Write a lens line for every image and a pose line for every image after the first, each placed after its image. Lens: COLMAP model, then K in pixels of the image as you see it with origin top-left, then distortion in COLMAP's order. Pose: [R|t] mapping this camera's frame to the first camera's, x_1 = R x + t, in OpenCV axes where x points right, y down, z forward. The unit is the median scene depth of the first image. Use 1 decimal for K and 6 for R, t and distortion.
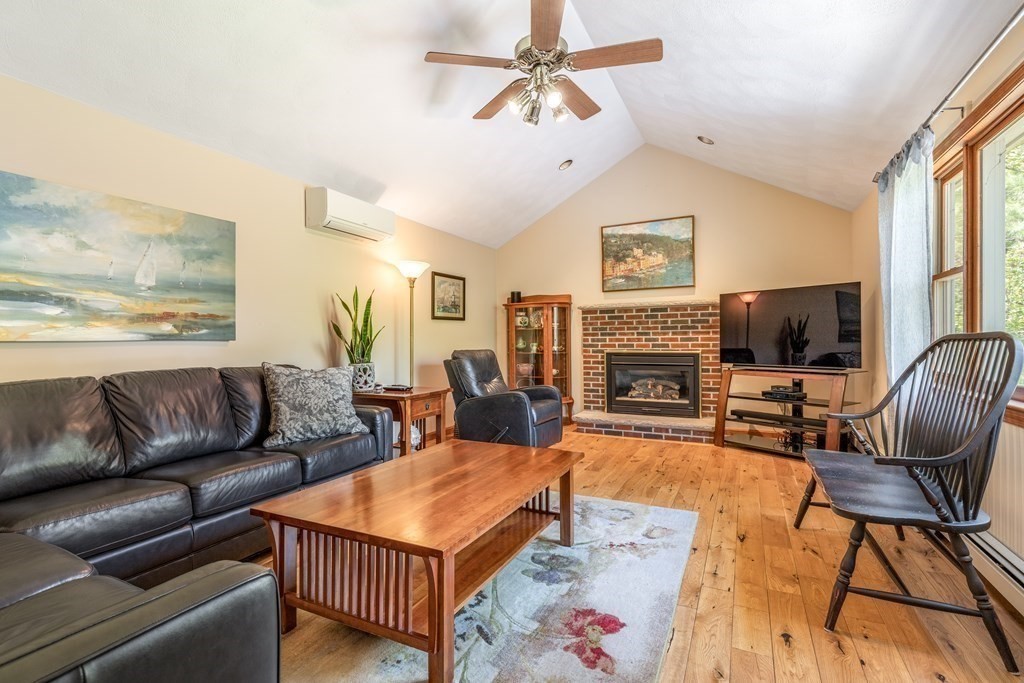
lens RADIAL K [[496.1, 0, 510.6], [0, 496.1, 340.0], [0, 0, 1]] dist [0.015122, -0.000501]
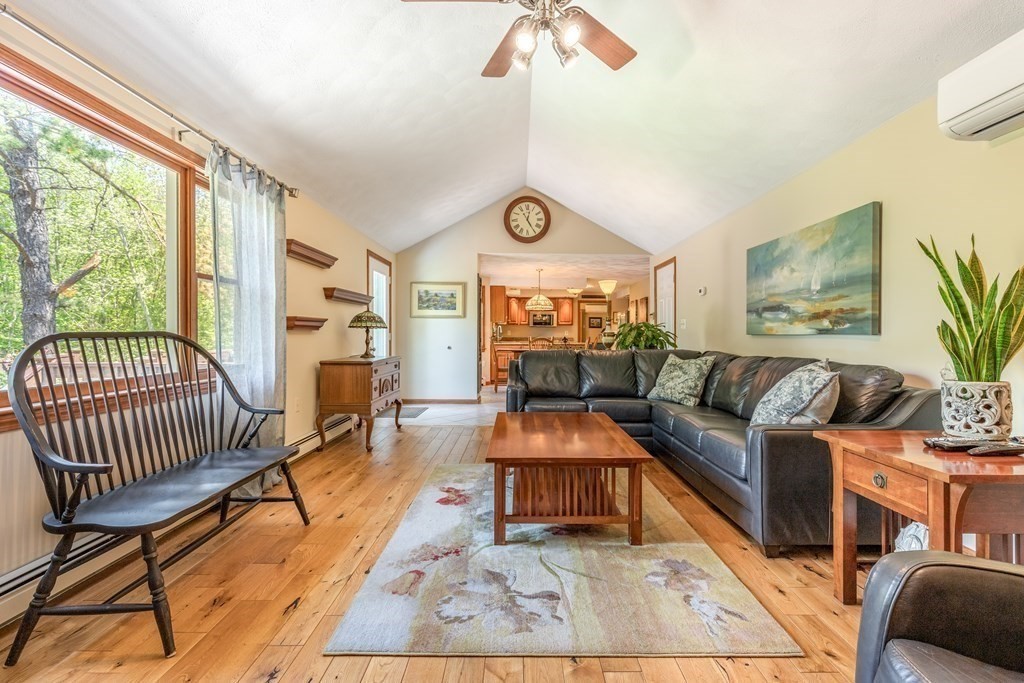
lens RADIAL K [[496.1, 0, 511.1], [0, 496.1, 337.1], [0, 0, 1]] dist [0.015122, -0.000501]
pose [[-0.911483, 0.007895, -0.411263, 0.476387], [0.004374, 0.999945, 0.009502, -0.007377], [0.411315, 0.006862, -0.911467, 1.829495]]
